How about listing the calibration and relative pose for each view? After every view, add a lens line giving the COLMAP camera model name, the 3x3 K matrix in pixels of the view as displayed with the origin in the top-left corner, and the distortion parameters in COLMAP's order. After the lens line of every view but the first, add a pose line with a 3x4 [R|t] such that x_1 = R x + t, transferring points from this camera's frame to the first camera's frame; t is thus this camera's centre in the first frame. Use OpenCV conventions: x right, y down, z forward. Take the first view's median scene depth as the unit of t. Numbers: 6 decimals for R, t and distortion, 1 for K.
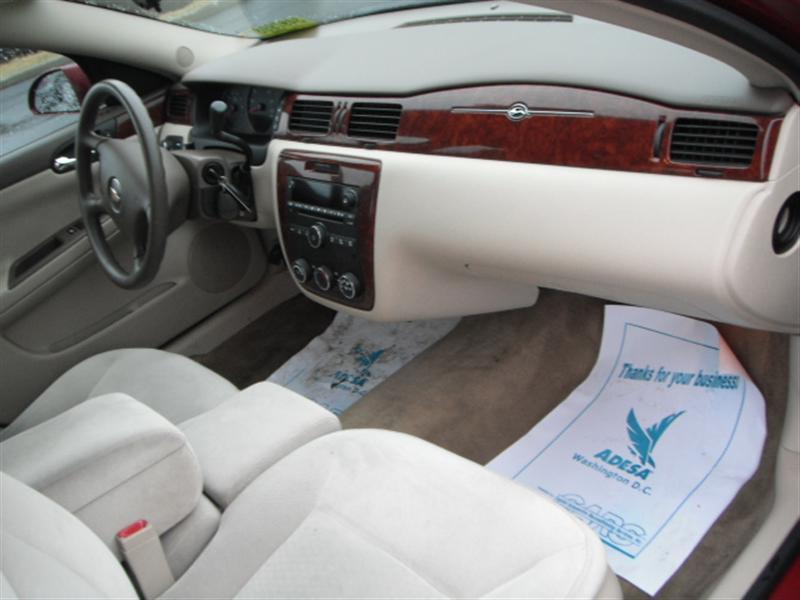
lens RADIAL K [[868.2, 0, 400.0], [0, 868.2, 300.0], [0, 0, 1]] dist [-0.235803, 0.148648]
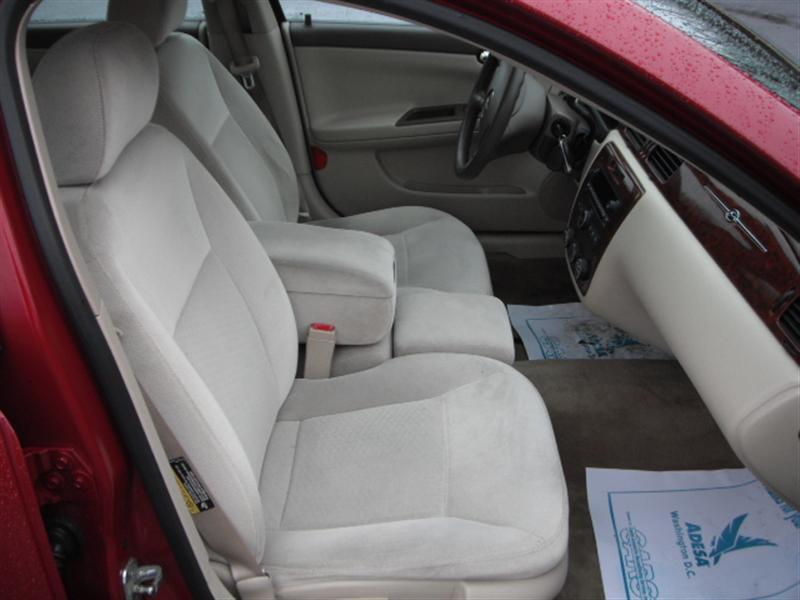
lens RADIAL K [[868.2, 0, 400.0], [0, 868.2, 300.0], [0, 0, 1]] dist [-0.235803, 0.148648]
pose [[0.711225, 0.559728, -0.425281, 0.264752], [-0.507460, 0.827462, 0.240397, -0.126923], [0.486461, 0.044837, 0.872551, -0.129728]]
